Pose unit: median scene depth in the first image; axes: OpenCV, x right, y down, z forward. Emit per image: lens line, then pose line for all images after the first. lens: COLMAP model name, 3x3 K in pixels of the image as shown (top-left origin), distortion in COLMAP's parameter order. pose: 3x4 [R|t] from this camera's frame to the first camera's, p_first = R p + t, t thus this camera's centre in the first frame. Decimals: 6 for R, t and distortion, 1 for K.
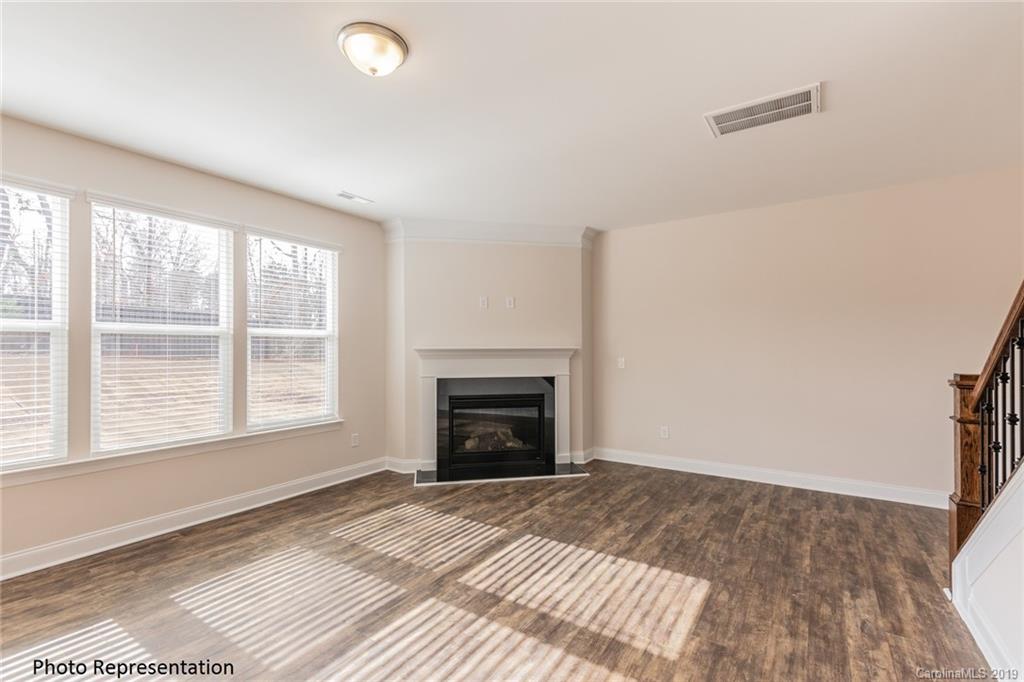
lens RADIAL K [[442.8, 0, 518.0], [0, 442.8, 339.7], [0, 0, 1]] dist [0.005292, -0.001069]
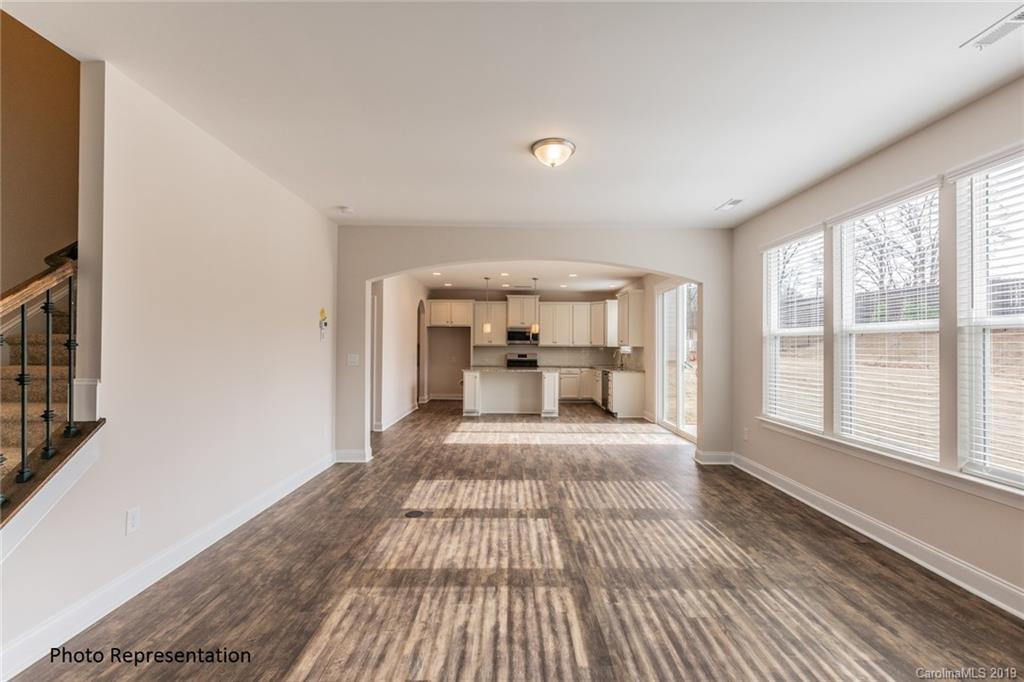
lens RADIAL K [[442.8, 0, 518.0], [0, 442.8, 339.7], [0, 0, 1]] dist [0.005292, -0.001069]
pose [[-0.825702, -0.010154, -0.564015, 0.510058], [0.007371, 0.999558, -0.028786, 0.029388], [0.564058, -0.027926, -0.825263, 1.767983]]
